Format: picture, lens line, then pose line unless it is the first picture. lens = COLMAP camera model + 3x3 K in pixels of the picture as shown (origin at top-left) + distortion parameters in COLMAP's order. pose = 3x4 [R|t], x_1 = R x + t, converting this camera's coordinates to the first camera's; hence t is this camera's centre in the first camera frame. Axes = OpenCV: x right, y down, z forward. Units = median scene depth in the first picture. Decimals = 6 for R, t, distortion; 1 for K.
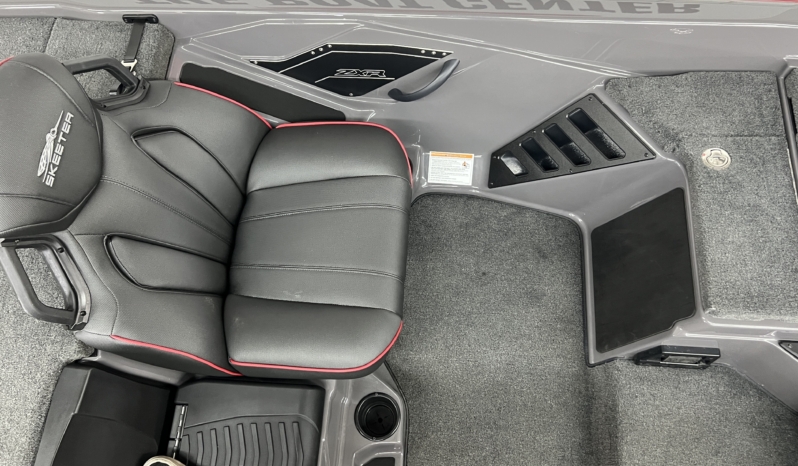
lens RADIAL K [[608.6, 0, 398.1], [0, 608.6, 244.9], [0, 0, 1]] dist [0.041064, -0.048987]
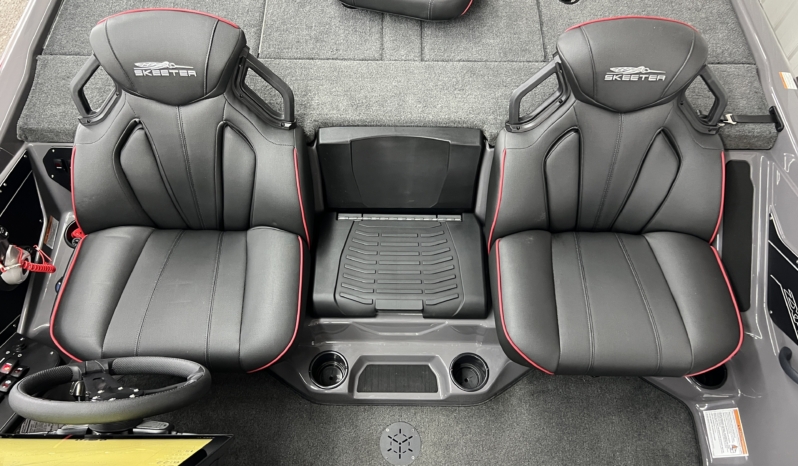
lens RADIAL K [[600.0, 0, 401.3], [0, 600.0, 232.1], [0, 0, 1]] dist [0.059293, -0.081981]
pose [[0.063651, 0.893934, -0.443655, 0.243731], [-0.932877, 0.211224, 0.291762, 0.006664], [0.354527, 0.395304, 0.847375, -0.147664]]
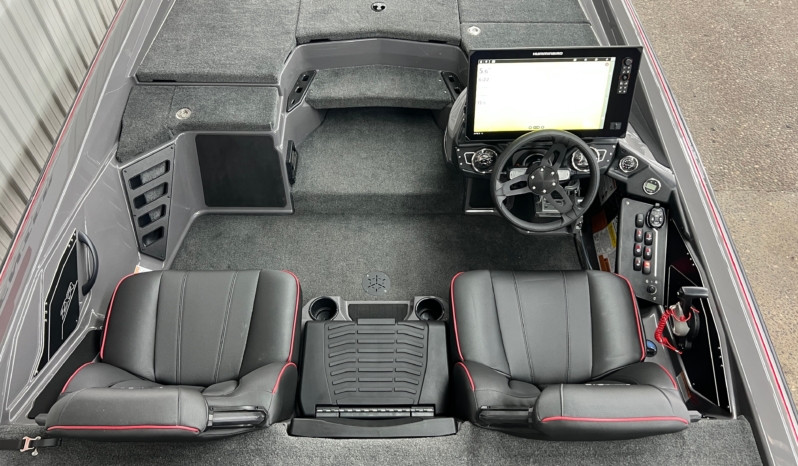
lens RADIAL K [[600.0, 0, 401.3], [0, 600.0, 232.1], [0, 0, 1]] dist [0.059293, -0.081981]
pose [[-0.081574, -0.795554, 0.600366, -0.842727], [0.920372, 0.171013, 0.351667, -0.114614], [-0.382441, 0.581247, 0.718255, -0.303050]]
